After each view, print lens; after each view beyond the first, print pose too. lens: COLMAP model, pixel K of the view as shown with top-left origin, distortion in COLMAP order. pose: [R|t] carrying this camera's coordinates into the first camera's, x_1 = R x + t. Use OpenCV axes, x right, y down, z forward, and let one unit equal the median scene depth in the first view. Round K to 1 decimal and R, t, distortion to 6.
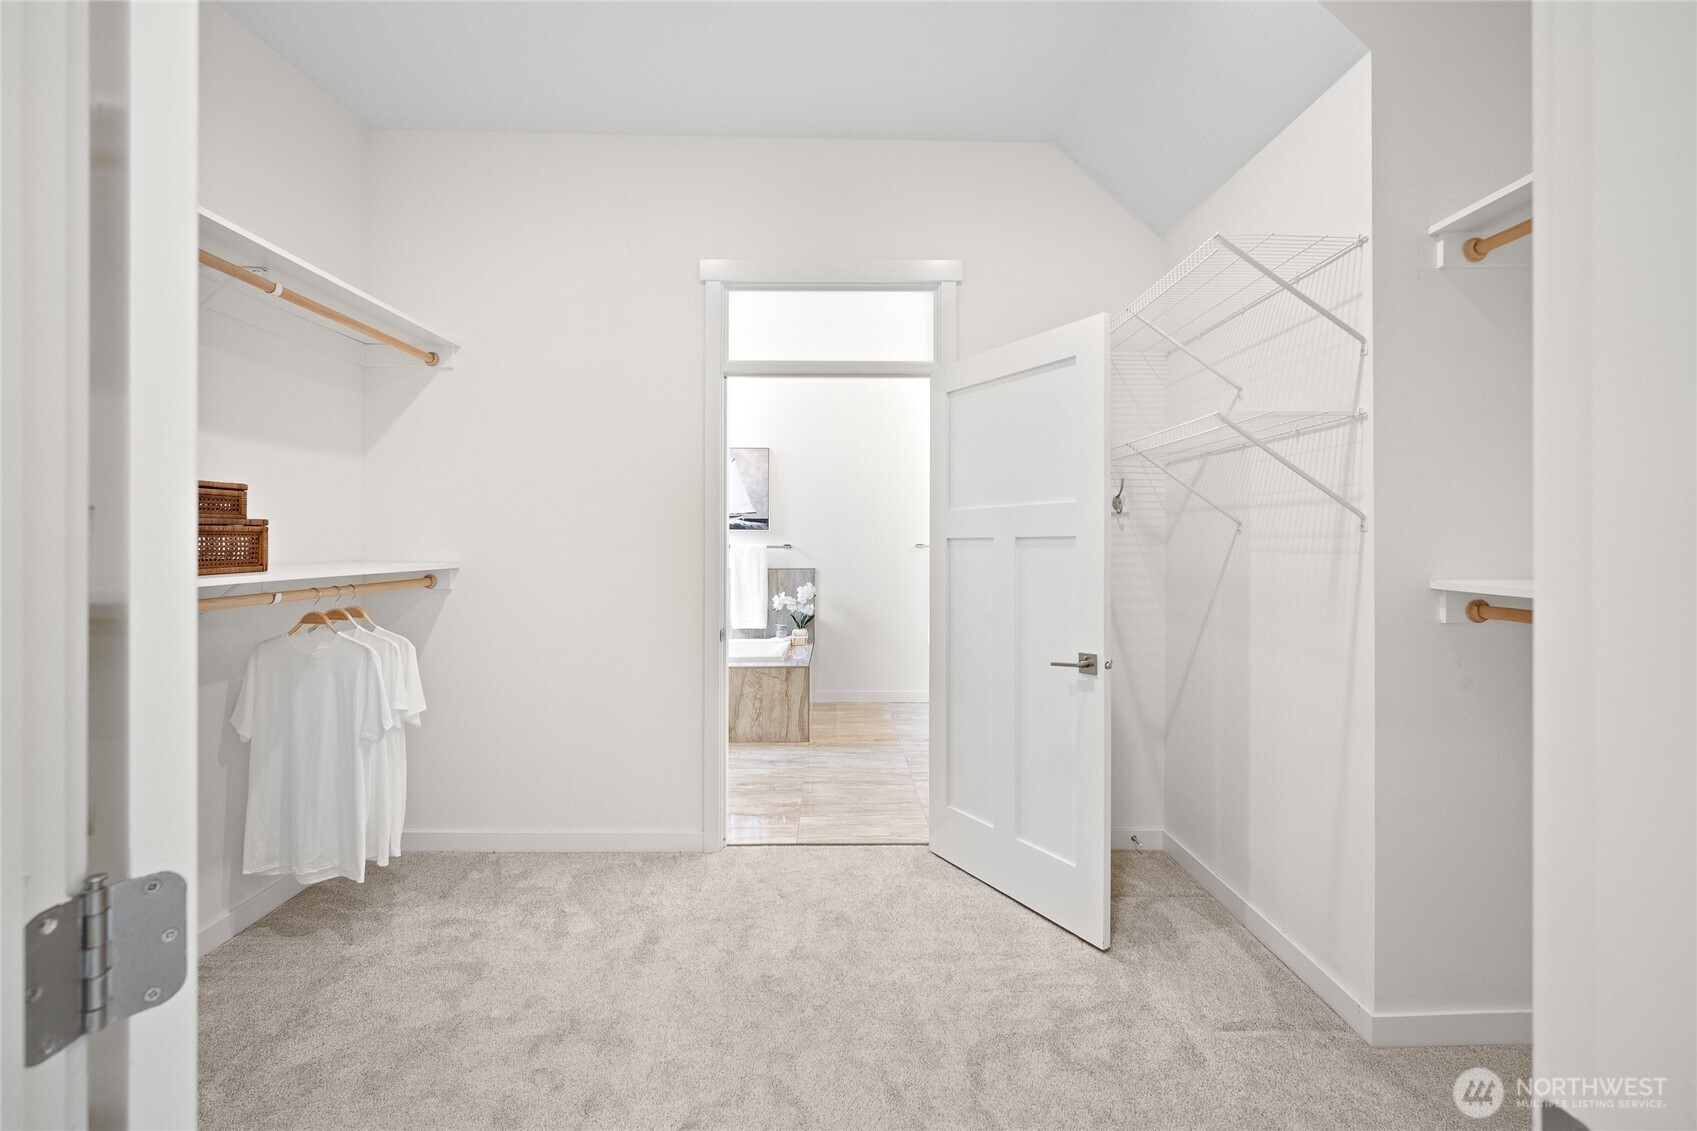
lens RADIAL K [[742.5, 0, 849.6], [0, 742.5, 555.2], [0, 0, 1]] dist [-0.003841, -0.000279]
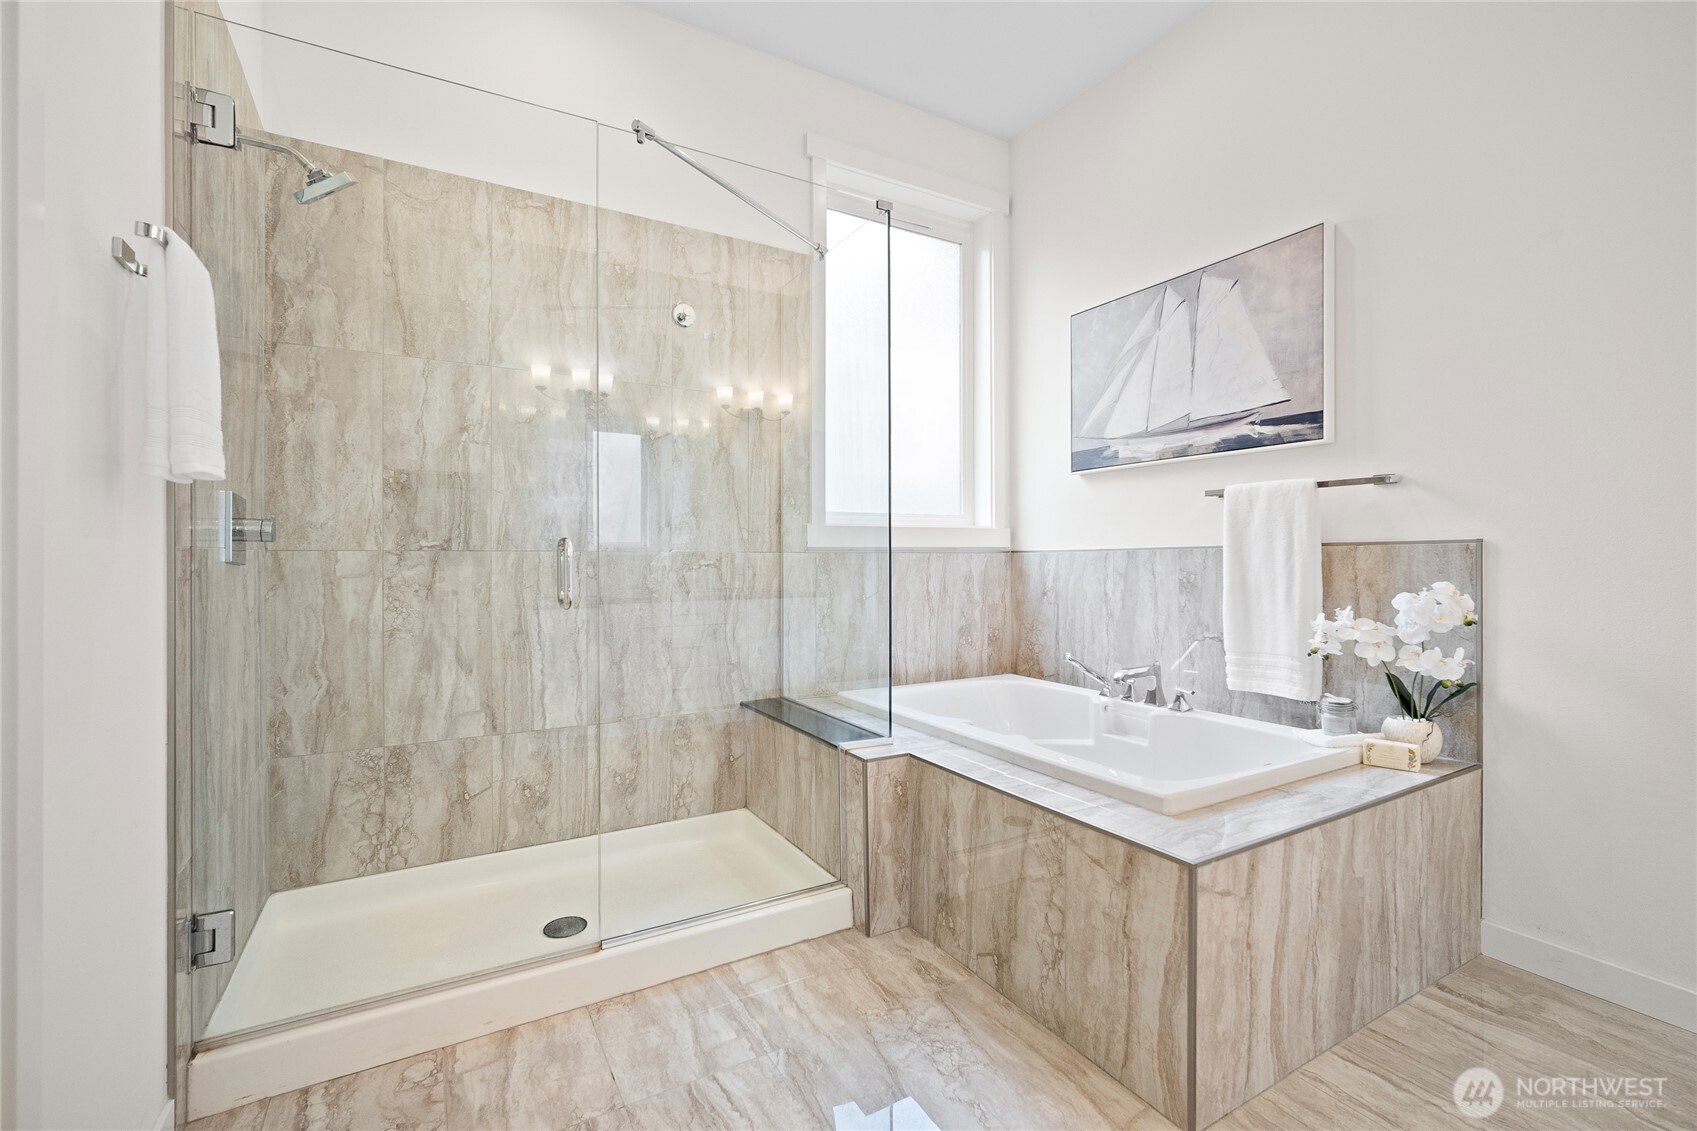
lens RADIAL K [[742.5, 0, 846.6], [0, 742.5, 562.7], [0, 0, 1]] dist [-0.003841, -0.000279]
pose [[0.482419, -0.002875, -0.875936, 0.102568], [-0.007115, 0.999949, -0.007201, 0.032656], [0.875912, 0.009706, 0.482374, 0.611236]]
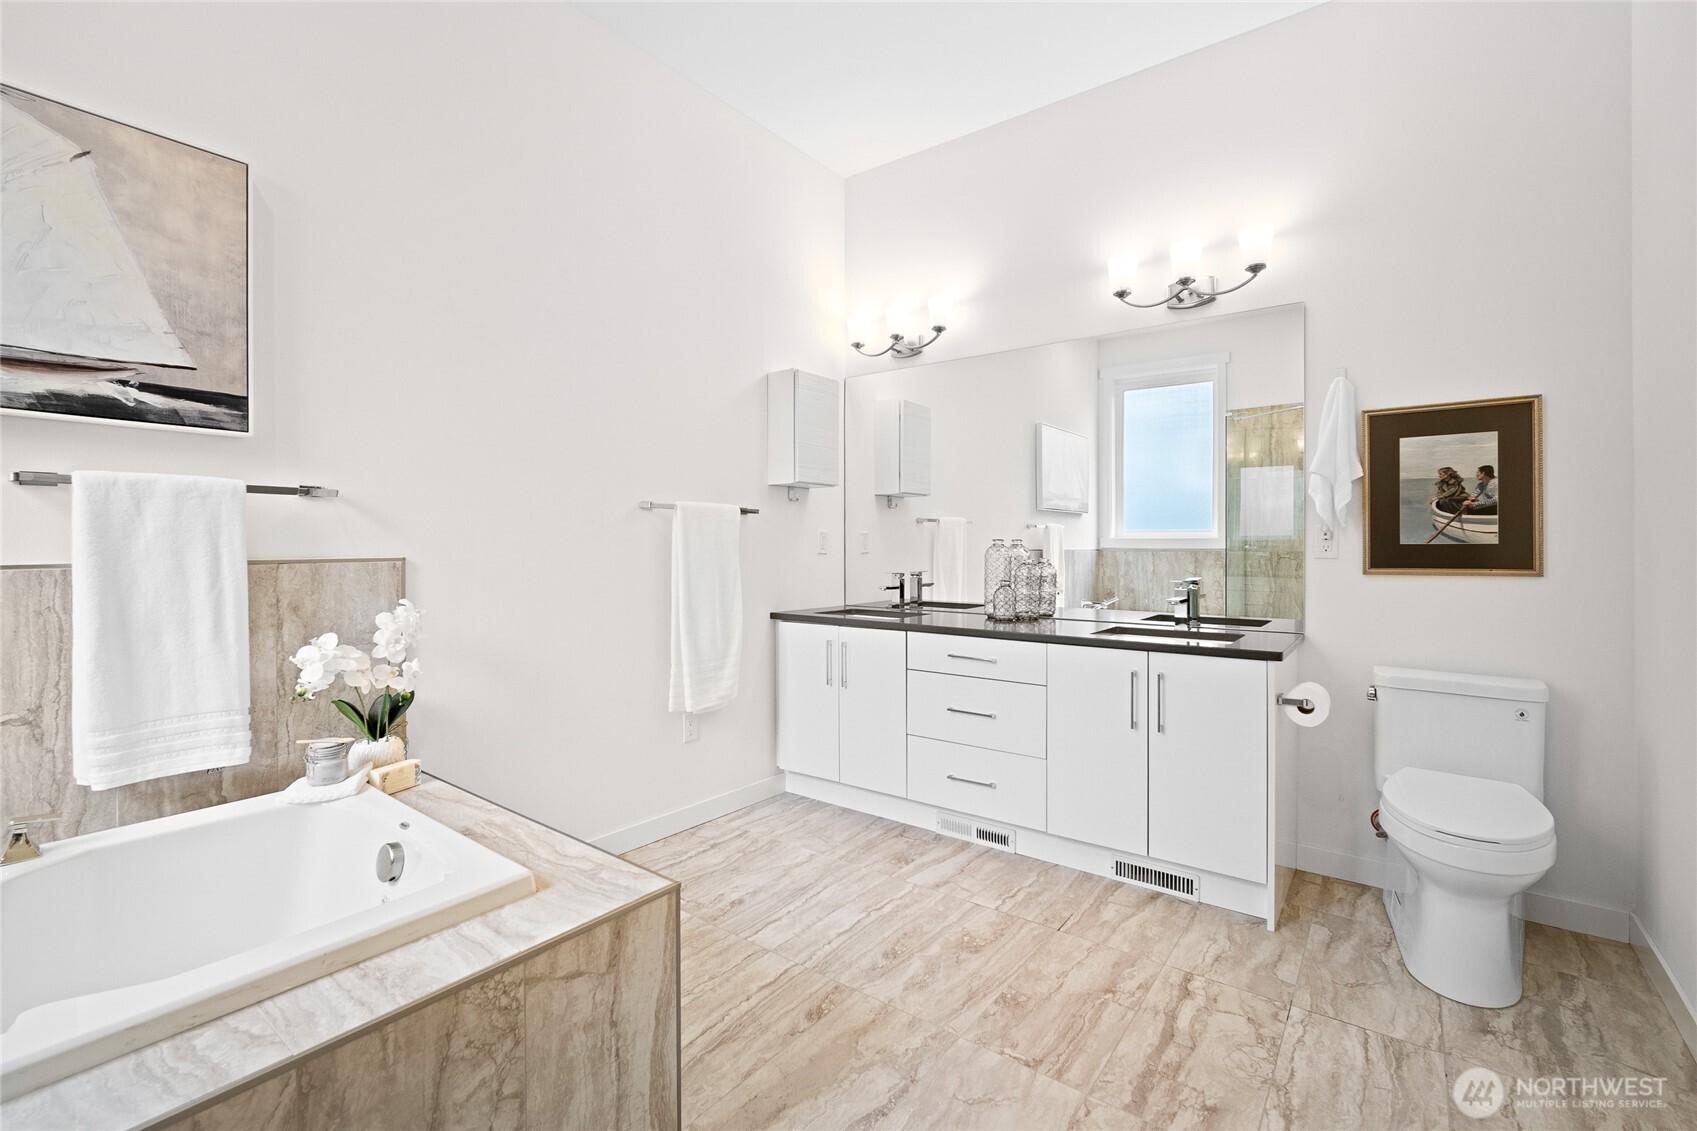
lens RADIAL K [[742.5, 0, 859.2], [0, 742.5, 542.4], [0, 0, 1]] dist [-0.003841, -0.000279]
pose [[0.612635, -0.001735, 0.790364, -0.195692], [0.012835, 0.999888, -0.007754, 0.016063], [-0.790262, 0.014895, 0.612588, 0.621410]]
